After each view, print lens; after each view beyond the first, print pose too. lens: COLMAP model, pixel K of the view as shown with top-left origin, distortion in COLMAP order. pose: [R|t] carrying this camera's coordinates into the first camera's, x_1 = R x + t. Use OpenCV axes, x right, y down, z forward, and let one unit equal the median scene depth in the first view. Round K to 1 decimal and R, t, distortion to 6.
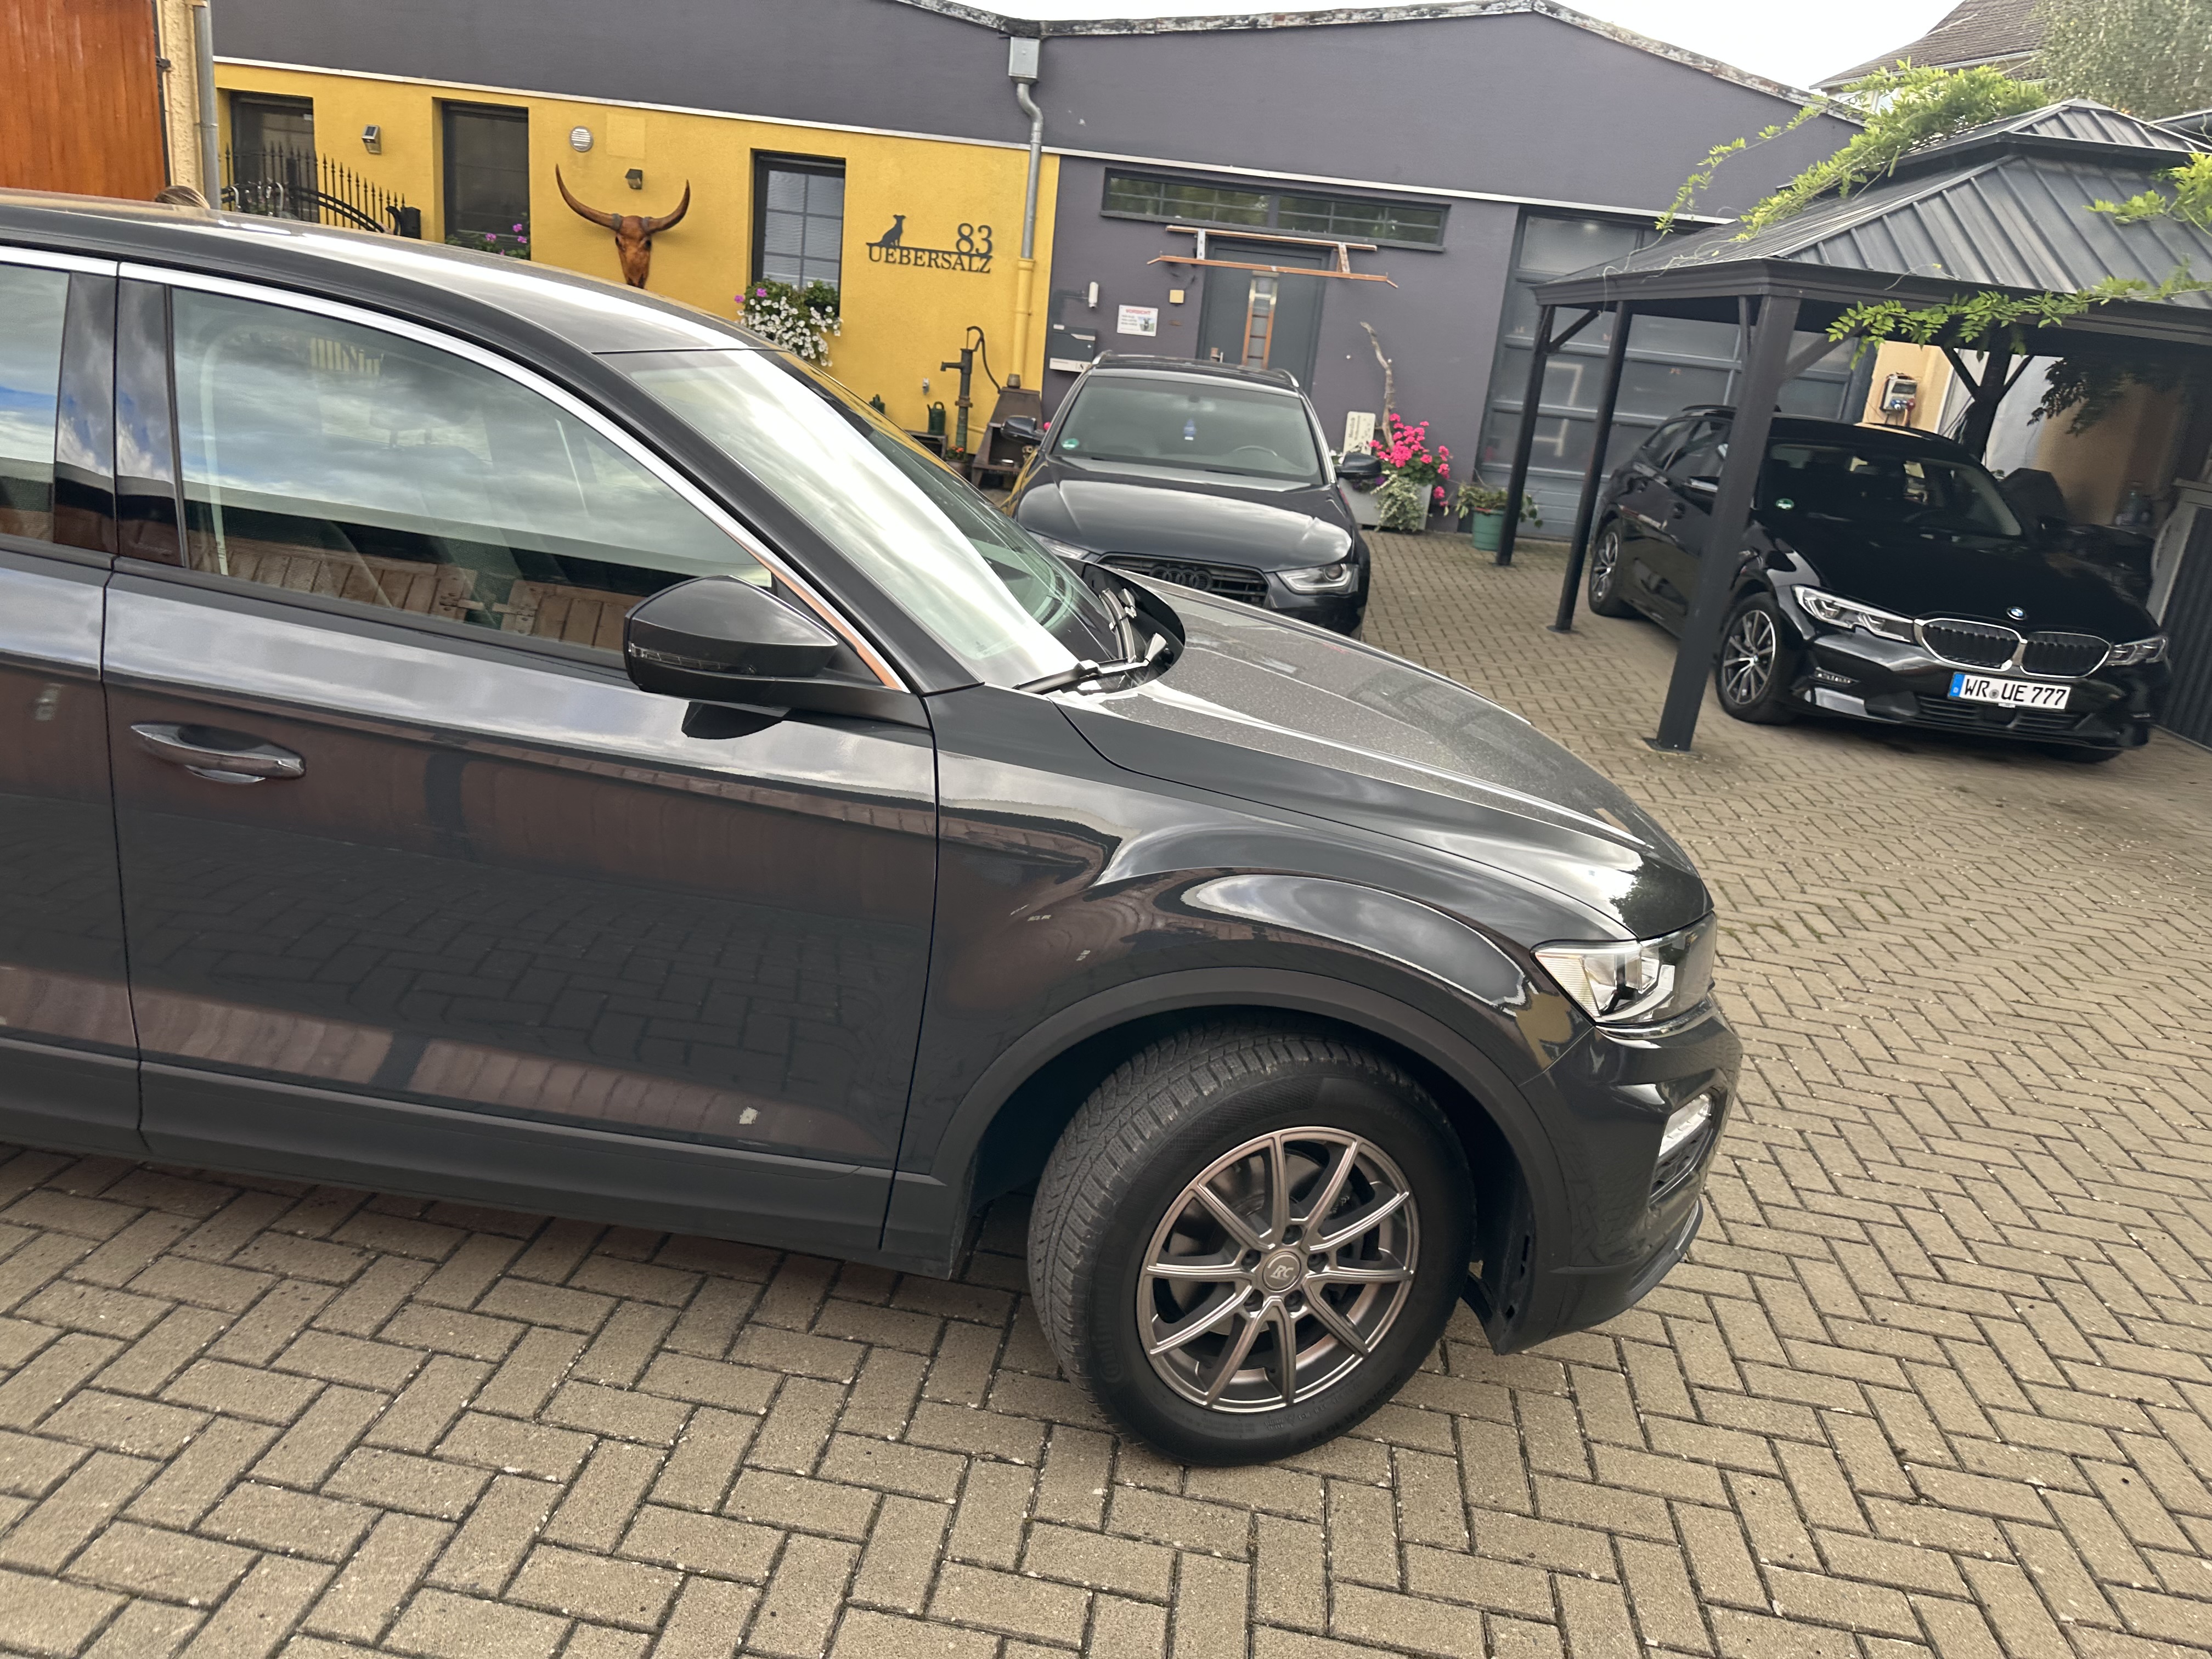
lens RADIAL K [[1573.0, 0, 1073.8], [0, 1573.0, 842.5], [0, 0, 1]] dist [0.001361, -0.026383]
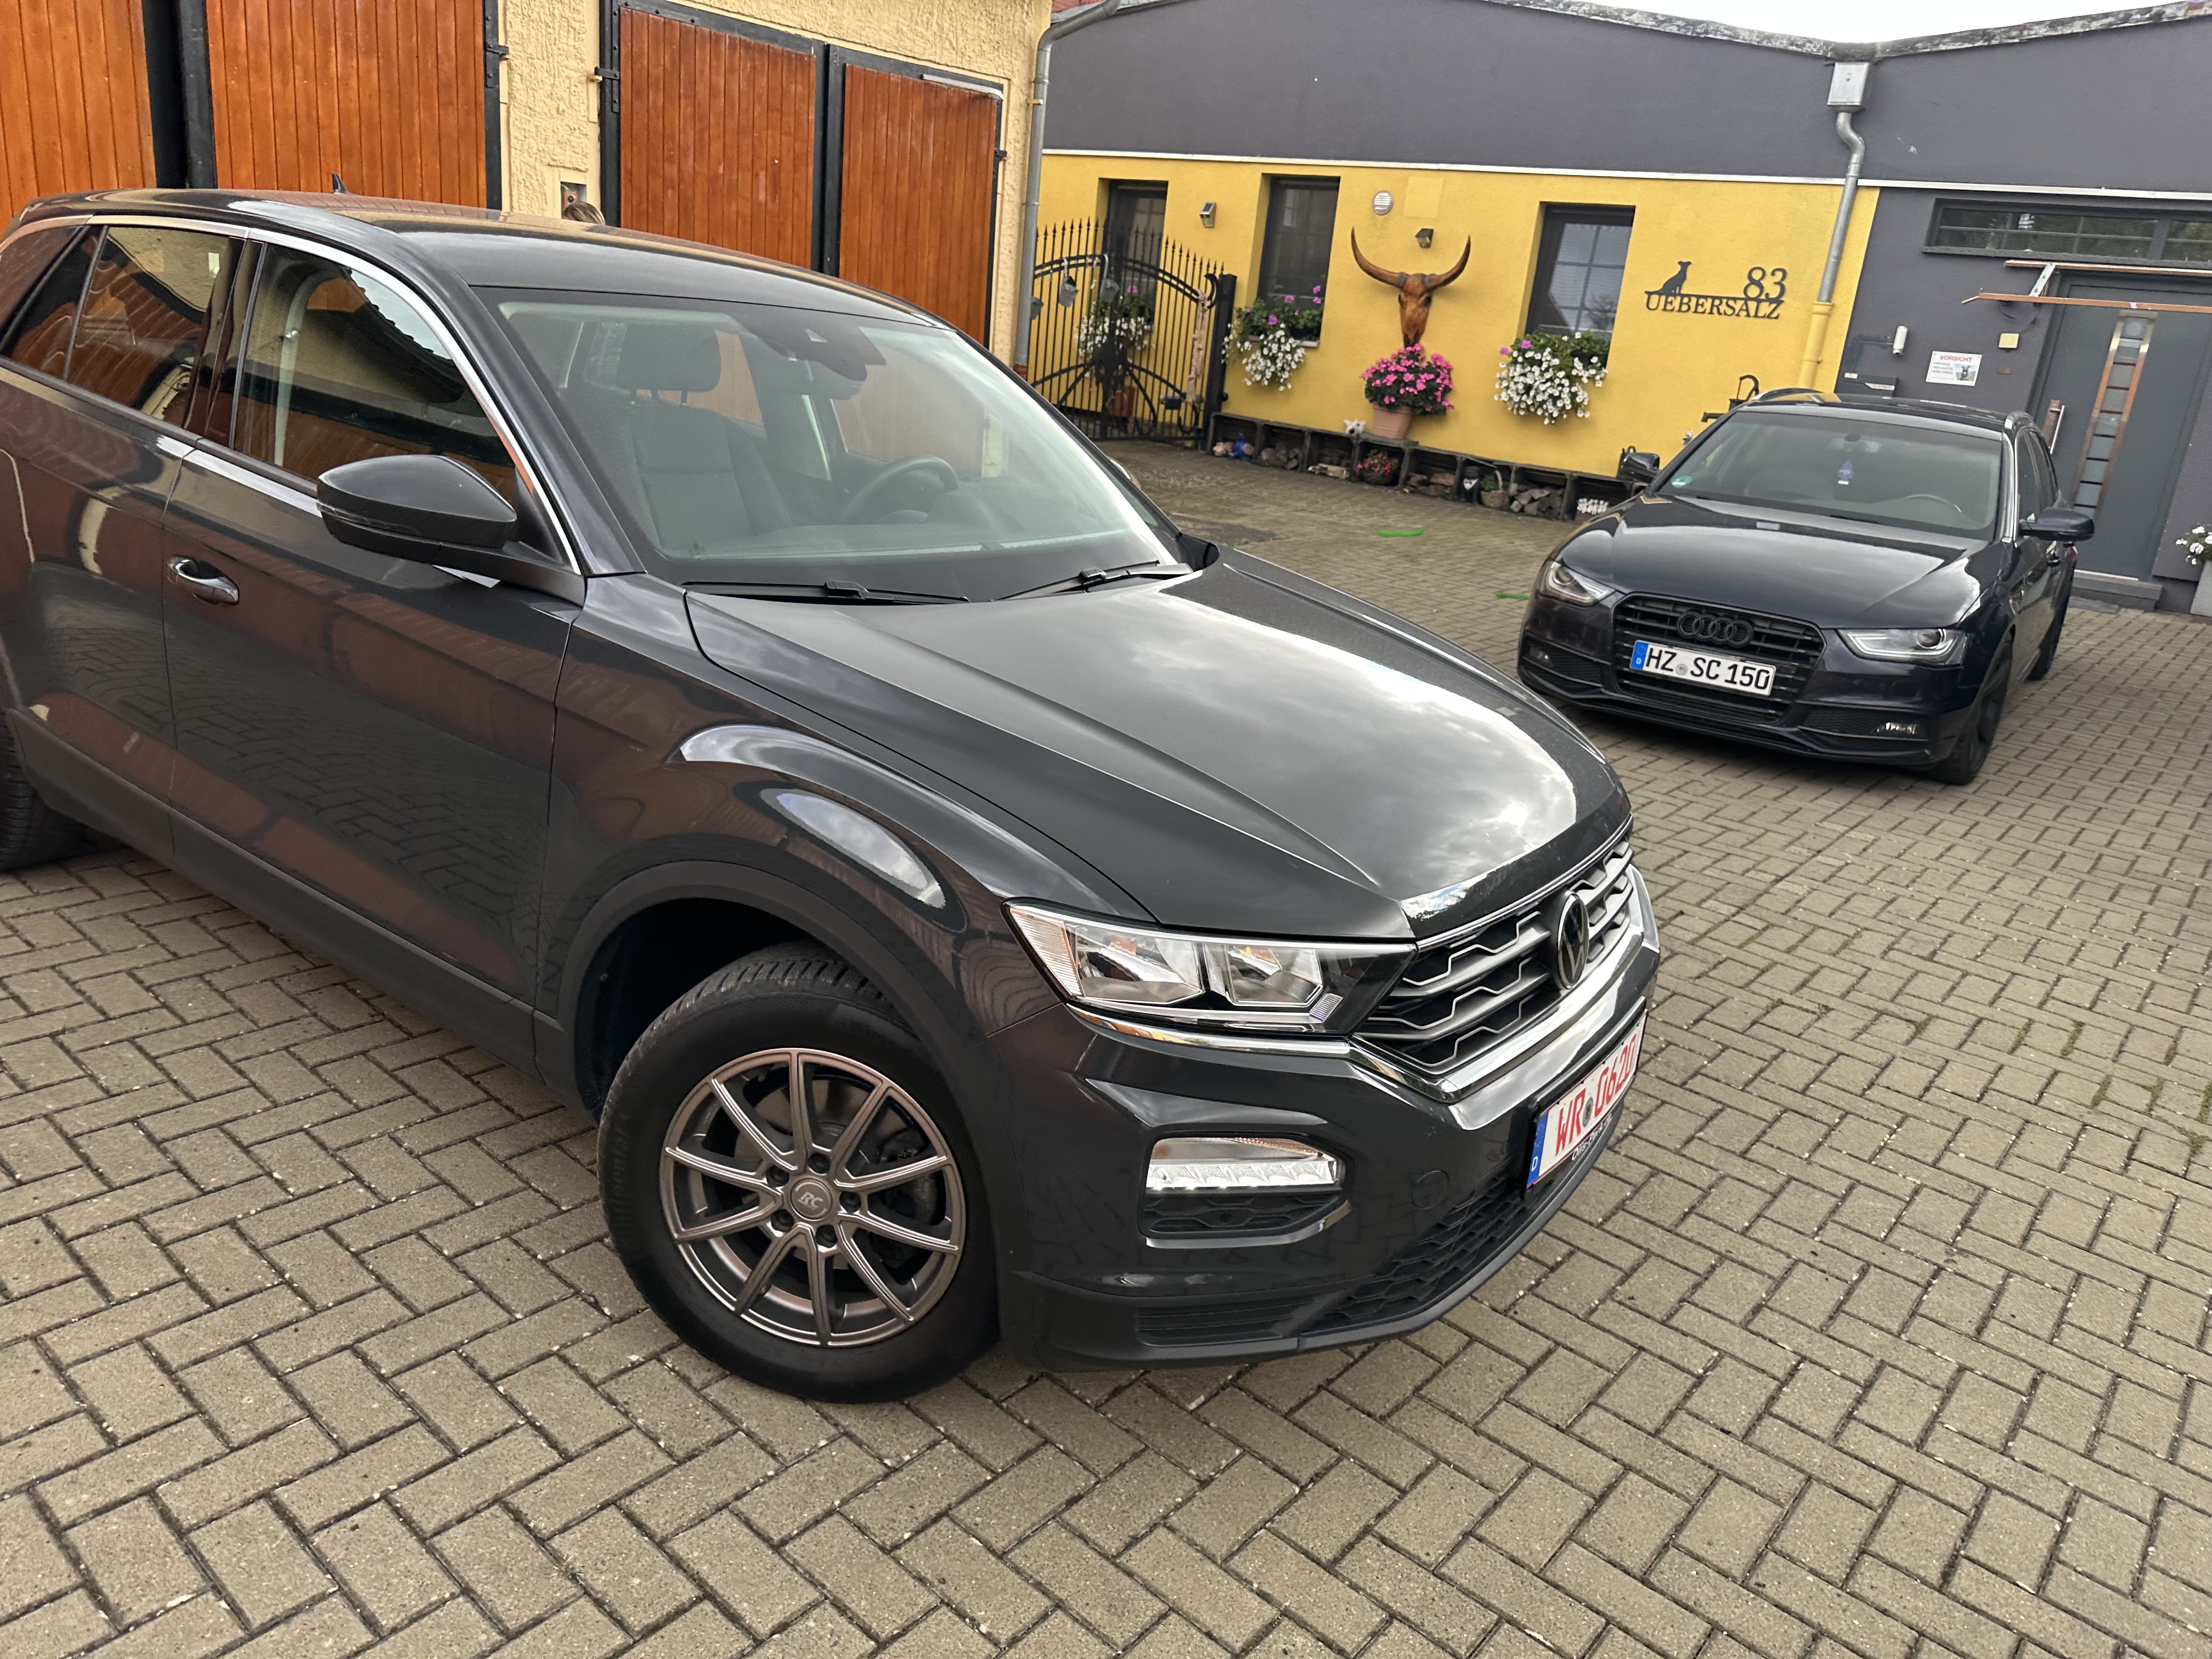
lens RADIAL K [[1561.8, 0, 1106.0], [0, 1561.8, 829.5], [0, 0, 1]] dist [0.007897, -0.016313]
pose [[0.836542, 0.145727, -0.528168, 0.147424], [-0.174249, 0.984692, -0.004299, 0.004107], [0.519456, 0.095629, 0.849129, 0.049507]]
